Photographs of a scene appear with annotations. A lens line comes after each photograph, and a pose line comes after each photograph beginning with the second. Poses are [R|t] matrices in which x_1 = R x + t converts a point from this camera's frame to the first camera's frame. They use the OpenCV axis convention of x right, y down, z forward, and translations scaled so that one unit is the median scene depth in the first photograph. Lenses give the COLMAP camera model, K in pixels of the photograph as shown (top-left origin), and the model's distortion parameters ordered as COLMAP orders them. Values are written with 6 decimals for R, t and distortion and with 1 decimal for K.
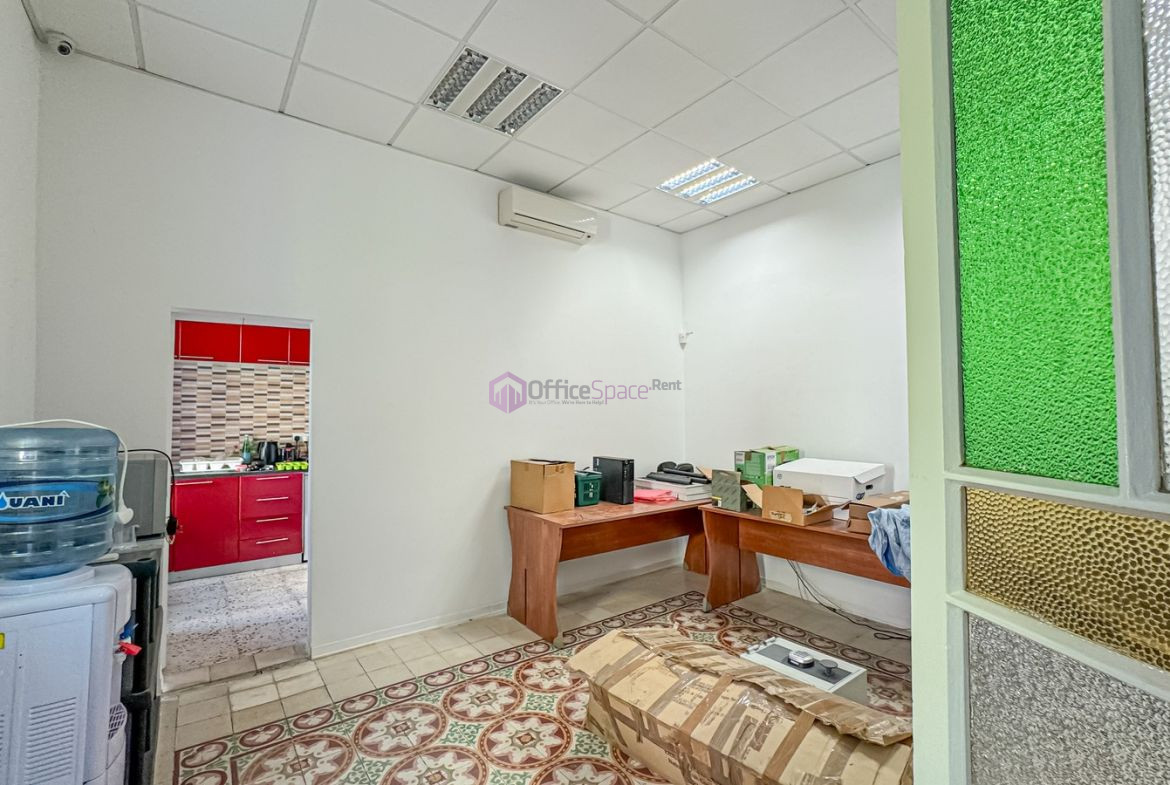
lens RADIAL K [[518.8, 0, 581.5], [0, 518.8, 397.1], [0, 0, 1]] dist [-0.014223, 0.000470]
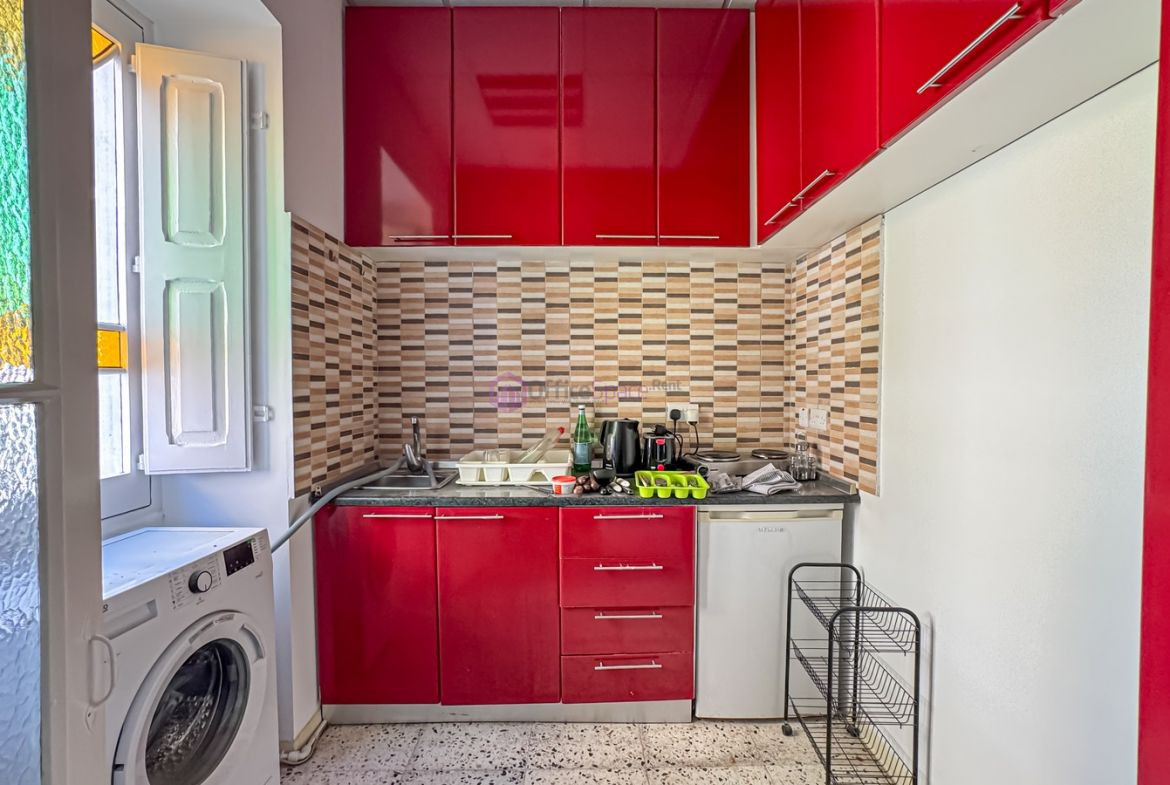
lens RADIAL K [[518.8, 0, 581.5], [0, 518.8, 397.1], [0, 0, 1]] dist [-0.014223, 0.000470]
pose [[0.802181, 0.022724, -0.596648, -0.368663], [0.020872, 0.997598, 0.066057, 0.034888], [0.596716, -0.065442, 0.799780, 0.626229]]
